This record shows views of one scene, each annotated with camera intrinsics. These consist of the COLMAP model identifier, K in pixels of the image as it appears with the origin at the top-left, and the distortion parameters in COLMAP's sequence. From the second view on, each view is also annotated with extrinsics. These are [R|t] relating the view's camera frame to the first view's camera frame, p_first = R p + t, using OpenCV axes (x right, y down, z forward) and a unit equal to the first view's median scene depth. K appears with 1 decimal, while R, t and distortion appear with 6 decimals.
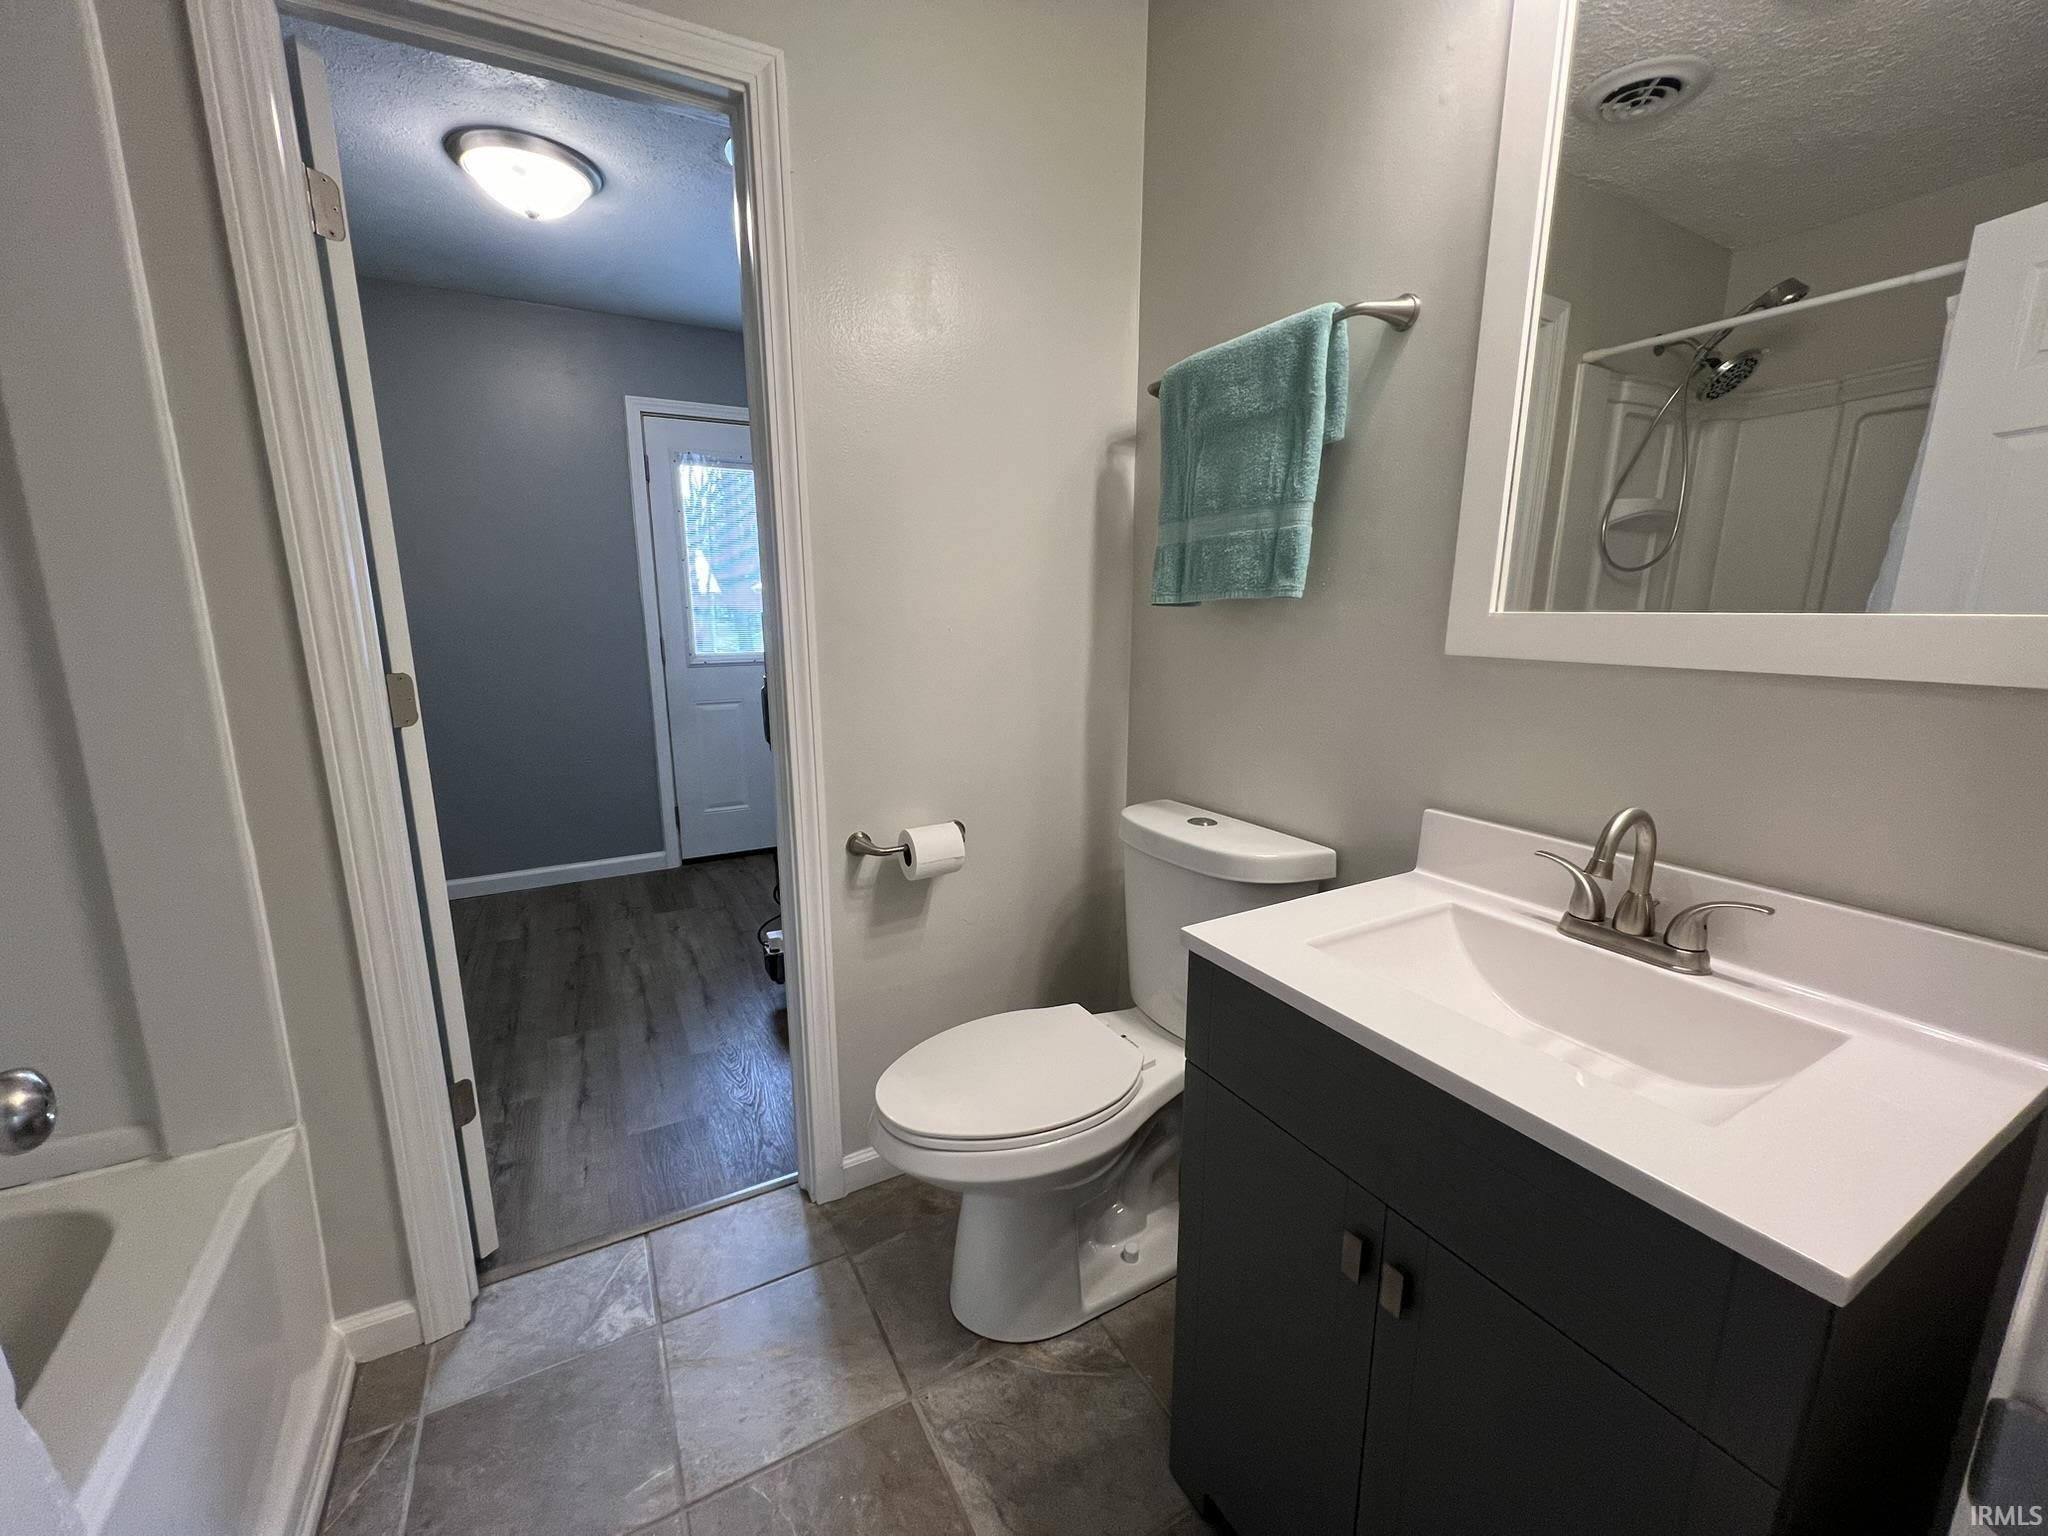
lens RADIAL K [[822.7, 0, 1021.2], [0, 822.7, 778.6], [0, 0, 1]] dist [-0.002058, 0.000015]
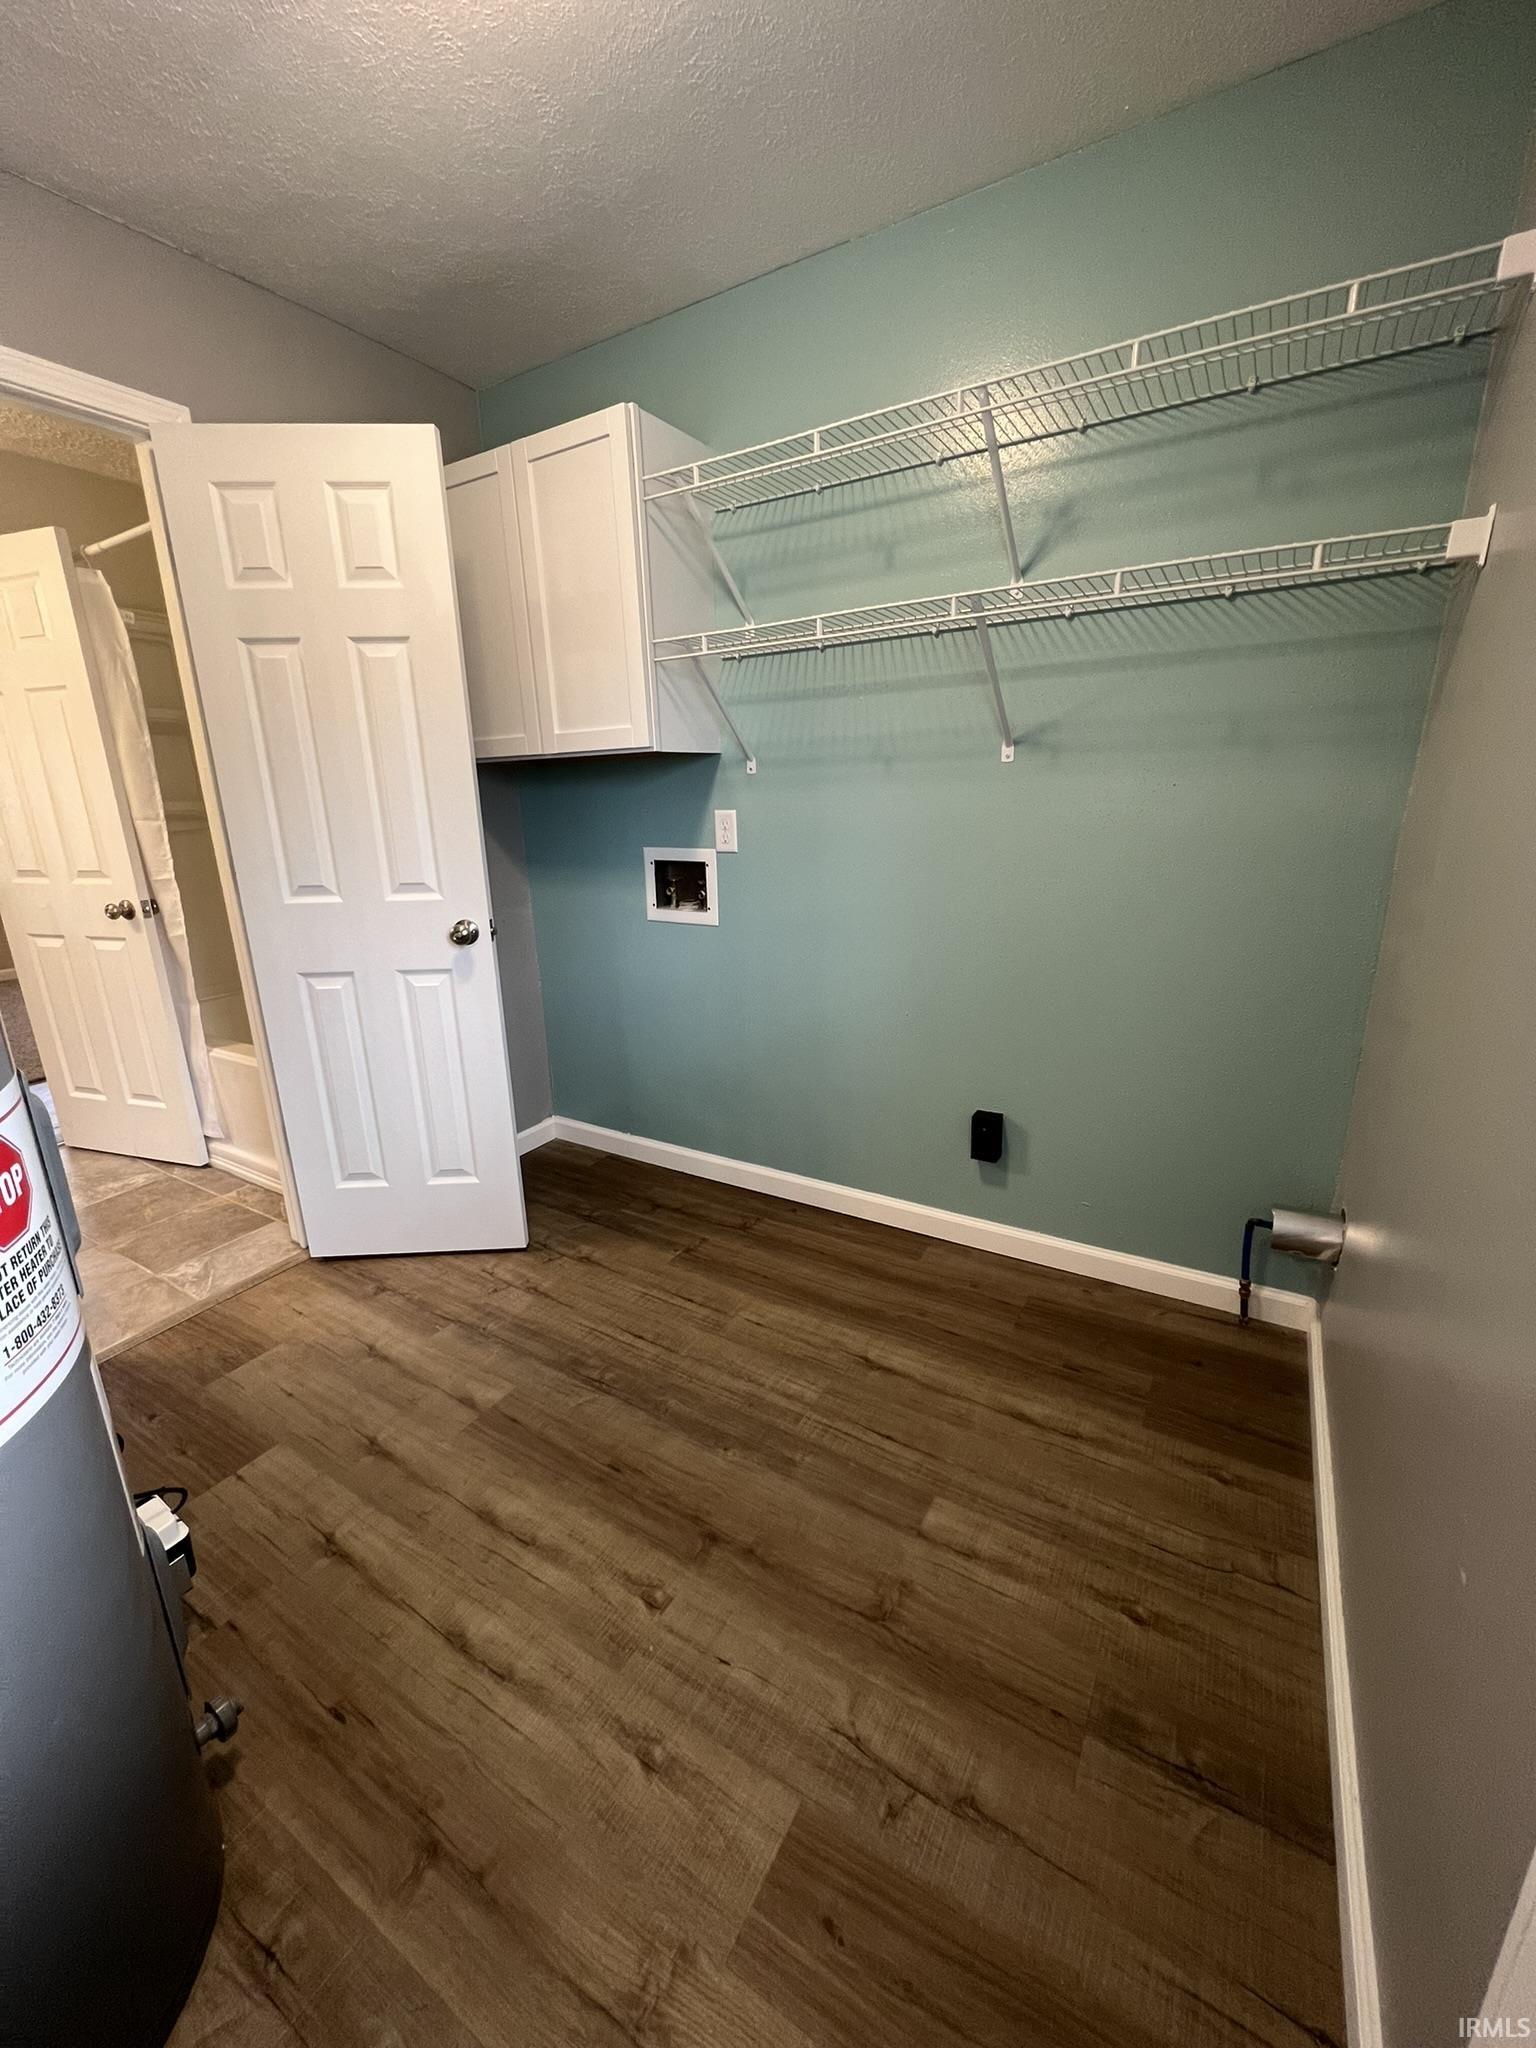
lens RADIAL K [[822.7, 0, 777.8], [0, 822.7, 1021.4], [0, 0, 1]] dist [-0.002058, 0.000015]
pose [[-0.860242, 0.156781, -0.485184, -0.384308], [-0.081698, 0.896878, 0.434667, -0.277324], [0.503298, 0.413557, -0.758723, 1.282372]]
